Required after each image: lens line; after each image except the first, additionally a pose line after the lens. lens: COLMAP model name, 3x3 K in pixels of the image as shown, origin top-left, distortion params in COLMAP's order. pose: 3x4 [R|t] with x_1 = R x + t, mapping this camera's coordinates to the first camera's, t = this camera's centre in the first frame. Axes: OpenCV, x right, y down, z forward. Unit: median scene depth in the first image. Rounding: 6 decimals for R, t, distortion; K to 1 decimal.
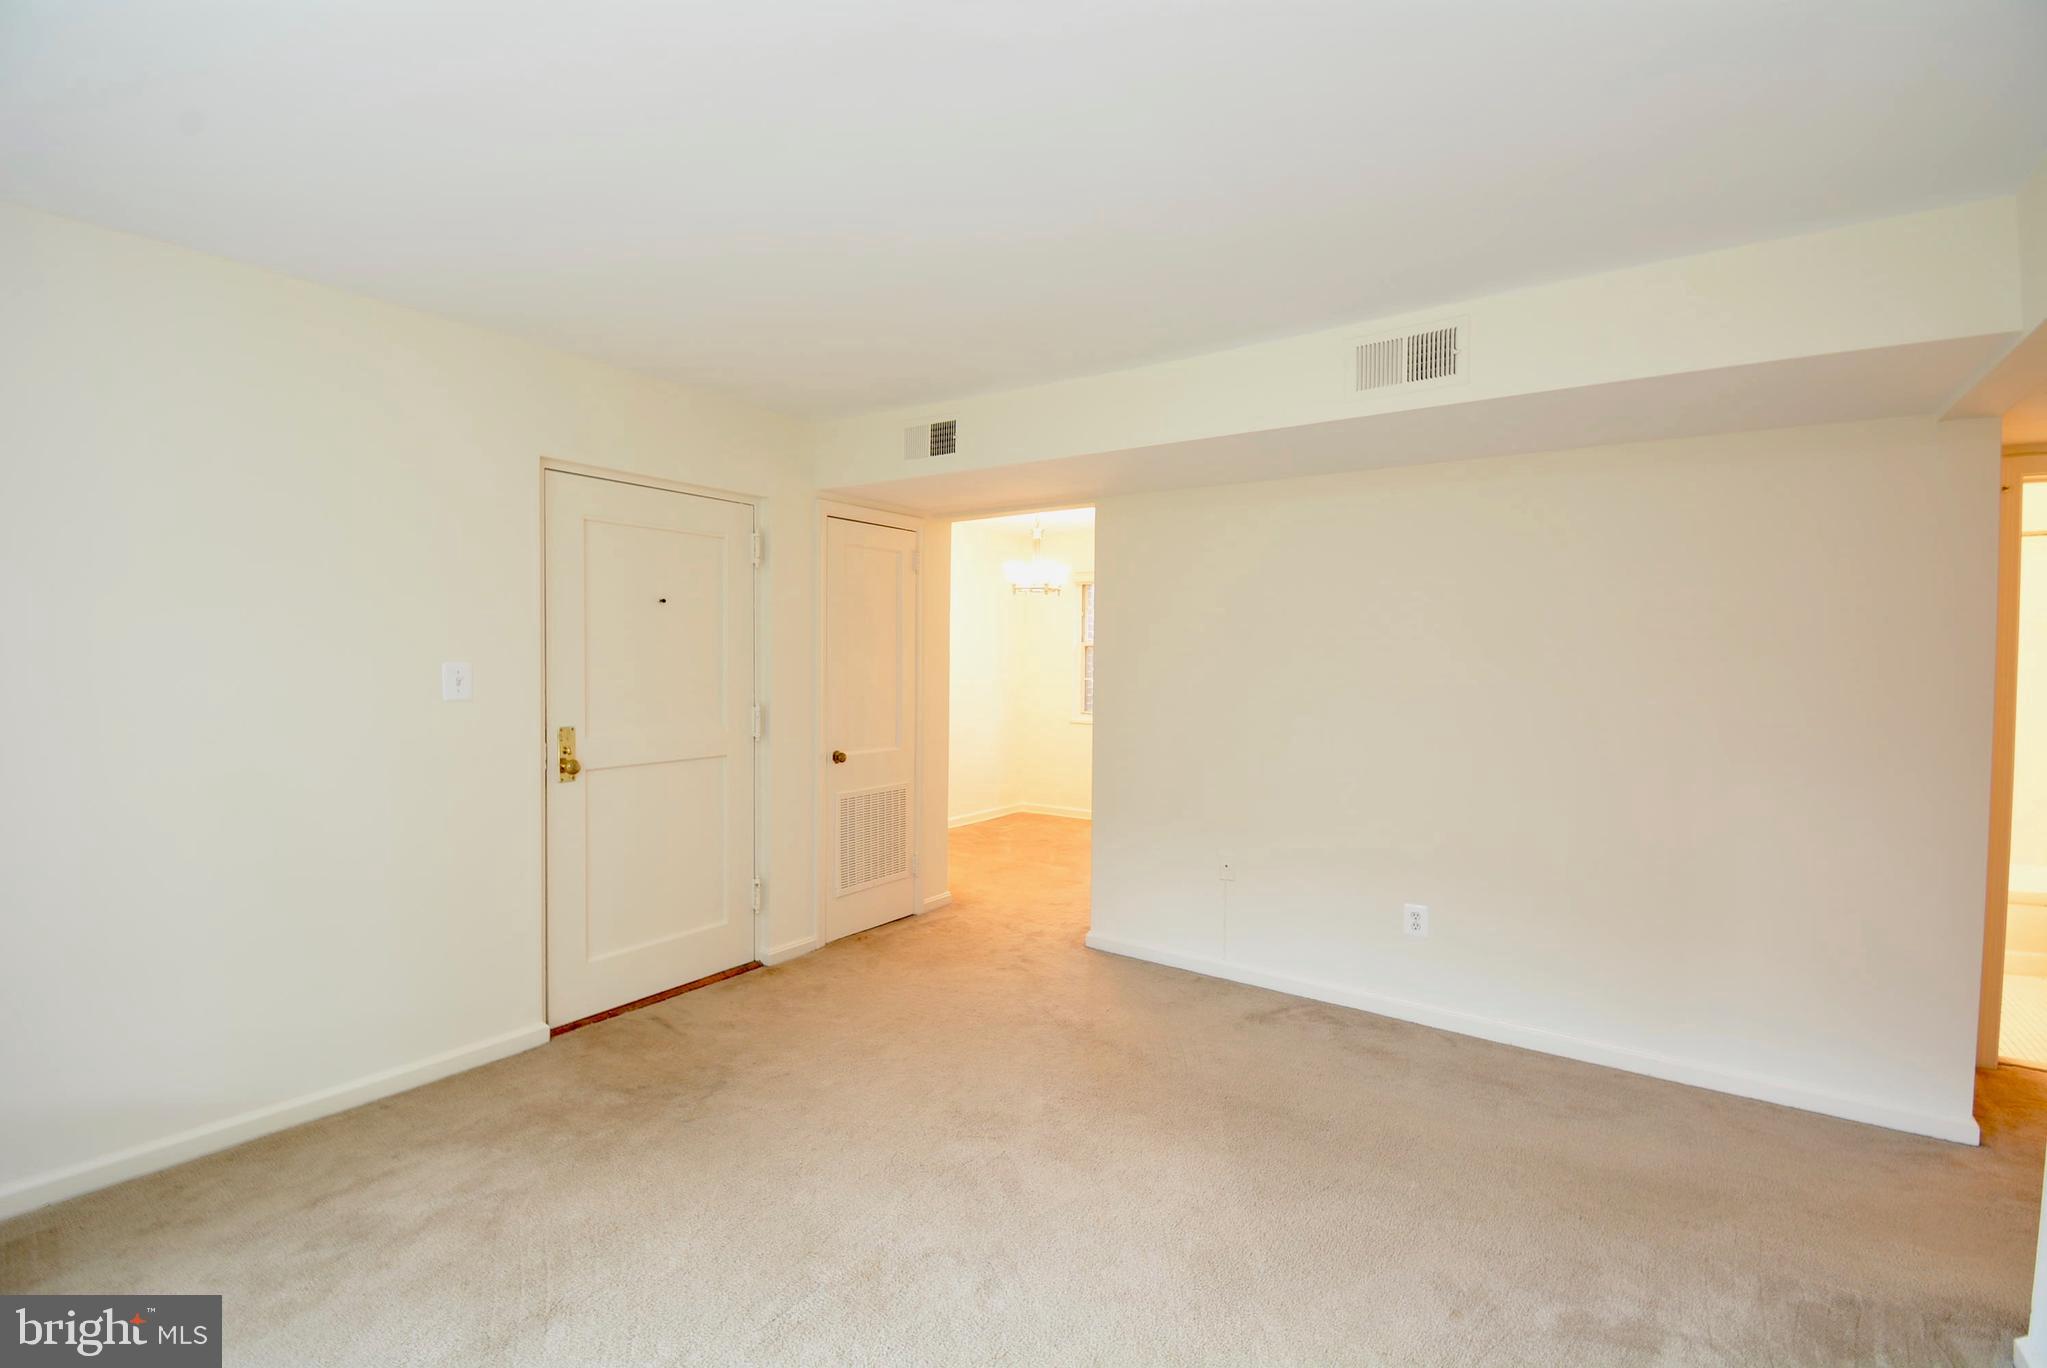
lens RADIAL K [[914.7, 0, 1033.5], [0, 914.7, 681.0], [0, 0, 1]] dist [0.014474, -0.024952]
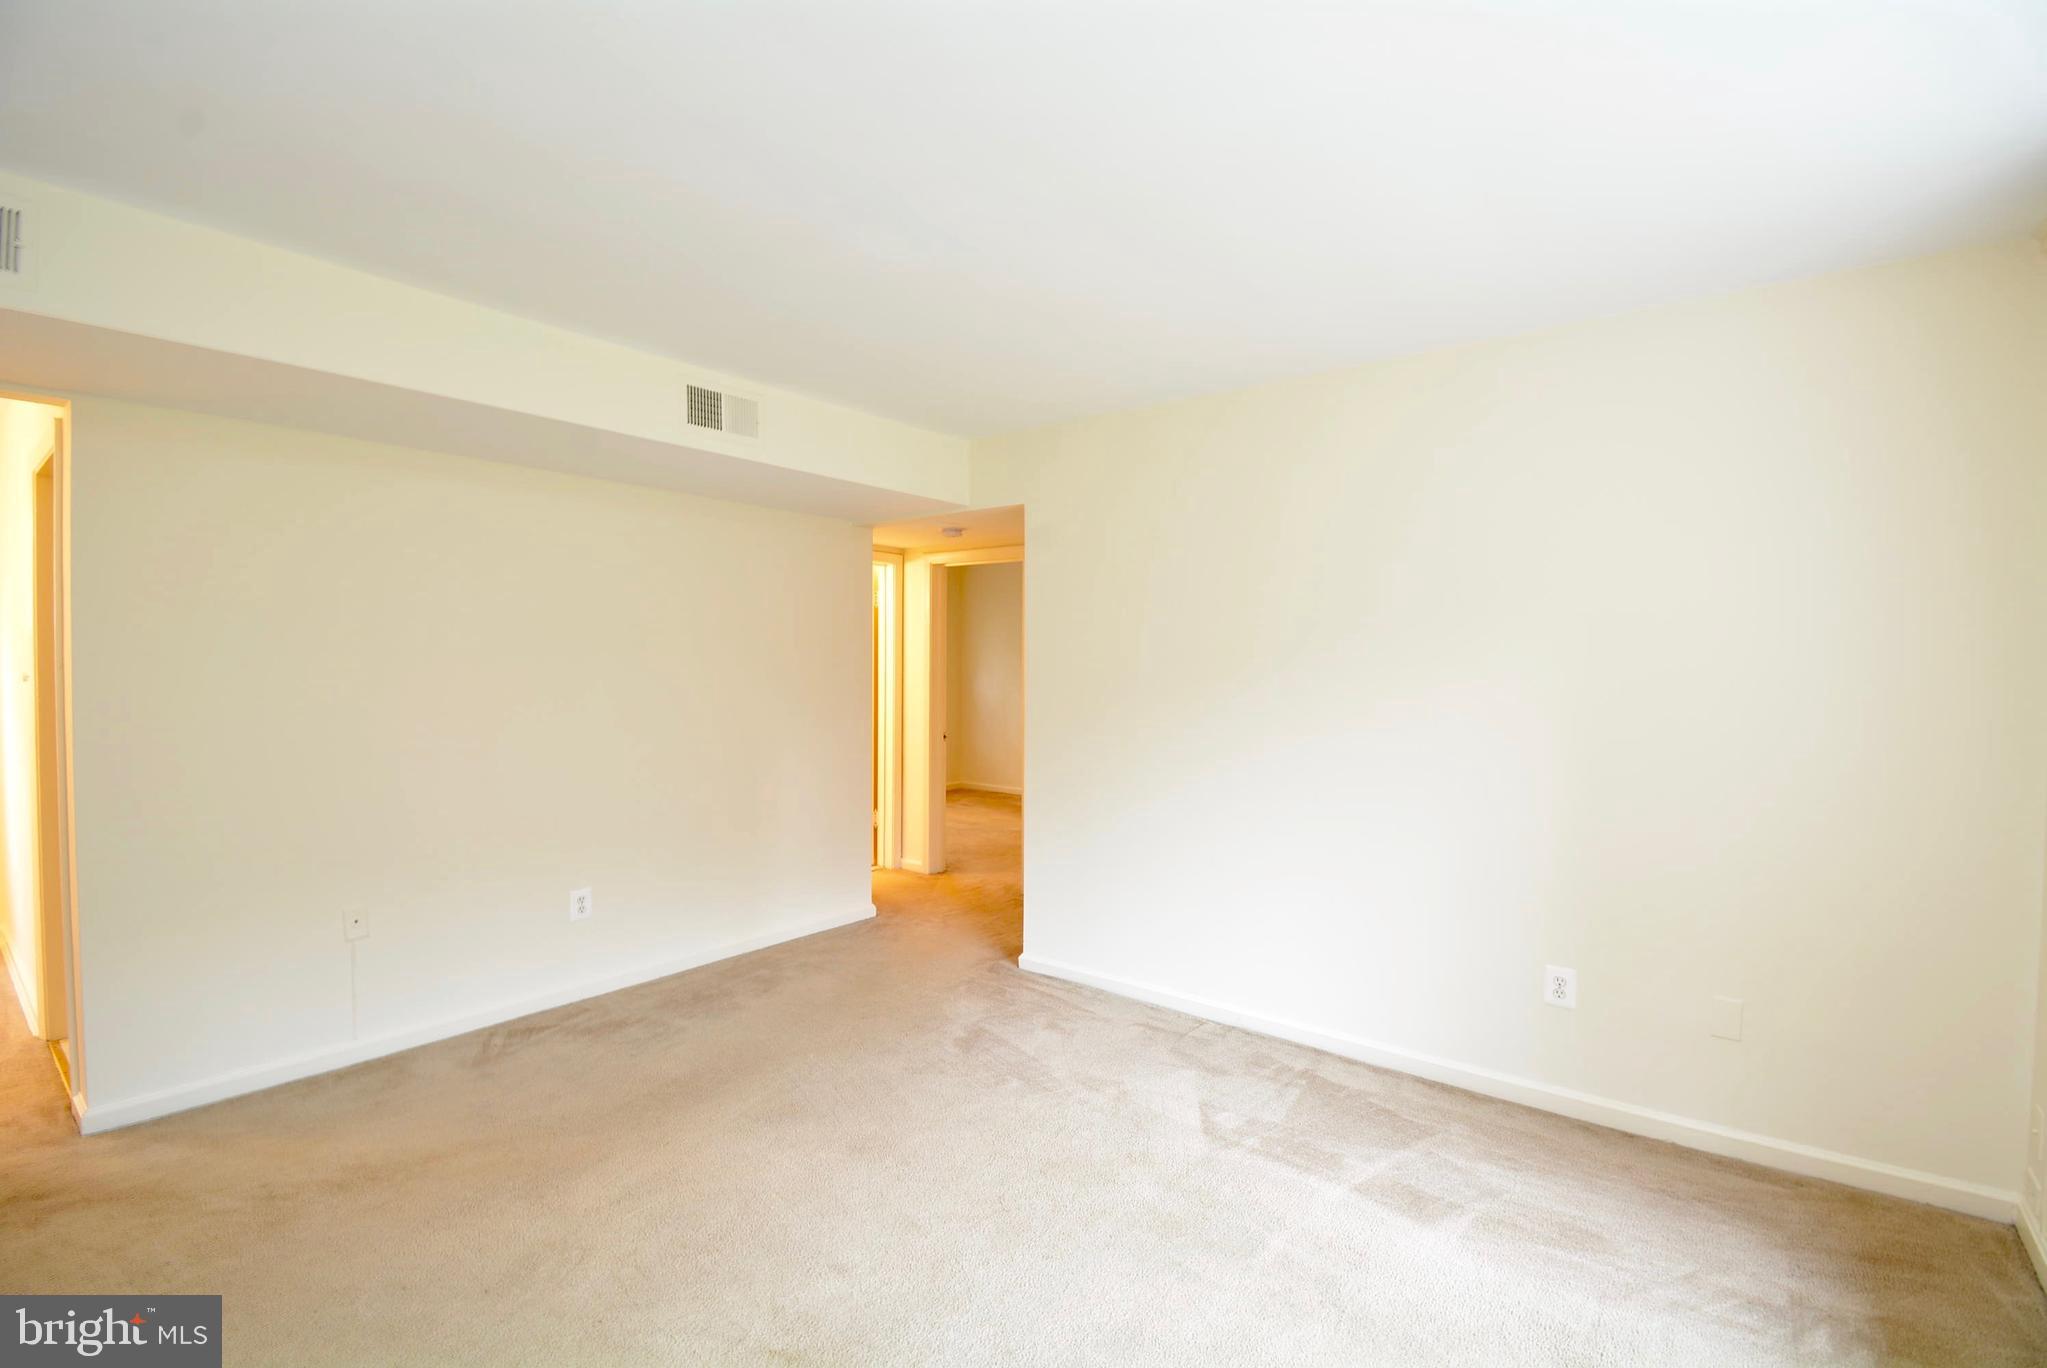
lens RADIAL K [[914.7, 0, 1033.5], [0, 914.7, 681.0], [0, 0, 1]] dist [0.014474, -0.024952]
pose [[0.042518, -0.029633, 0.998656, -0.712735], [0.023695, 0.999309, 0.028644, -0.018585], [-0.998815, 0.022446, 0.043190, 0.488730]]
